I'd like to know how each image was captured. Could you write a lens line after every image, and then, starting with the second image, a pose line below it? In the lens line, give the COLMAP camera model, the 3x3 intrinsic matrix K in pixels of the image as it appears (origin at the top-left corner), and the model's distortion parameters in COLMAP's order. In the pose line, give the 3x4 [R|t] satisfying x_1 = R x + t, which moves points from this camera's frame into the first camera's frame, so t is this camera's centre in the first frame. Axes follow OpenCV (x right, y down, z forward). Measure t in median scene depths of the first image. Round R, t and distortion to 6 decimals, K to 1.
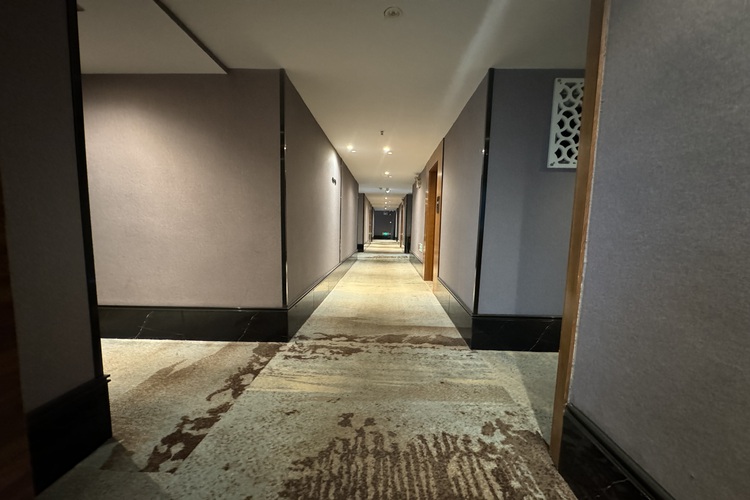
lens RADIAL K [[298.9, 0, 375.5], [0, 298.9, 260.9], [0, 0, 1]] dist [-0.001415, -0.000102]
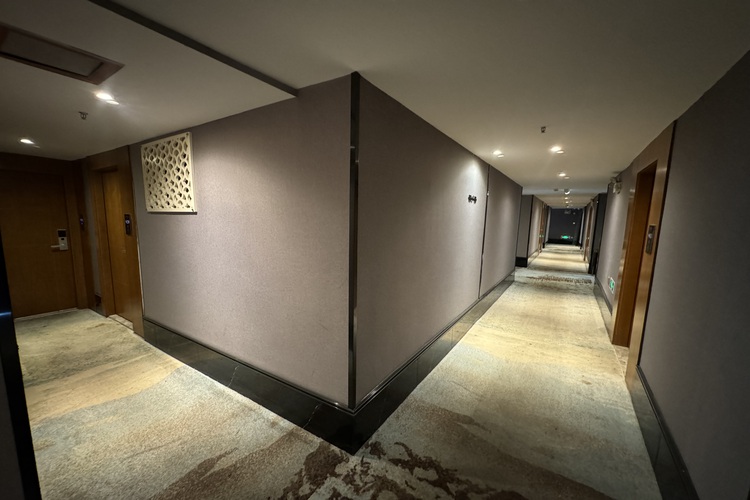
lens RADIAL K [[298.9, 0, 375.5], [0, 298.9, 260.9], [0, 0, 1]] dist [-0.001415, -0.000102]
pose [[0.857056, 0.071420, -0.510250, 0.049539], [-0.060483, 0.997445, 0.038021, -0.126472], [0.511661, -0.001725, 0.859185, 0.226502]]
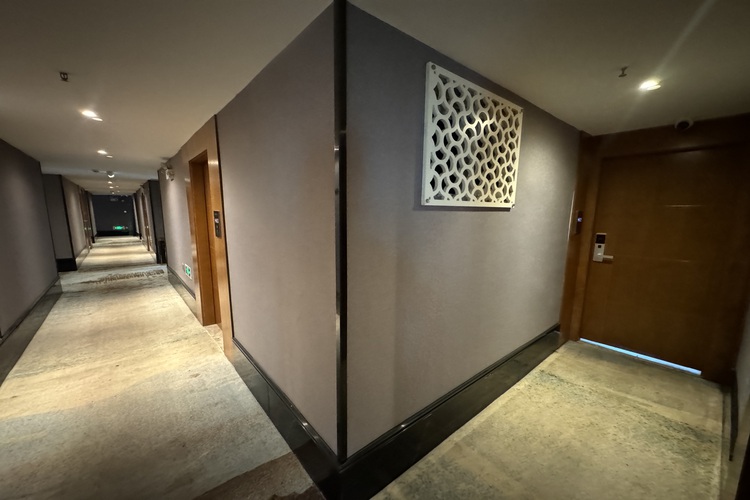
lens RADIAL K [[298.9, 0, 375.5], [0, 298.9, 260.9], [0, 0, 1]] dist [-0.001415, -0.000102]
pose [[0.739939, -0.128586, 0.660270, 0.030031], [0.086533, 0.991599, 0.096137, -0.131545], [-0.667085, -0.014000, 0.744850, 0.292705]]
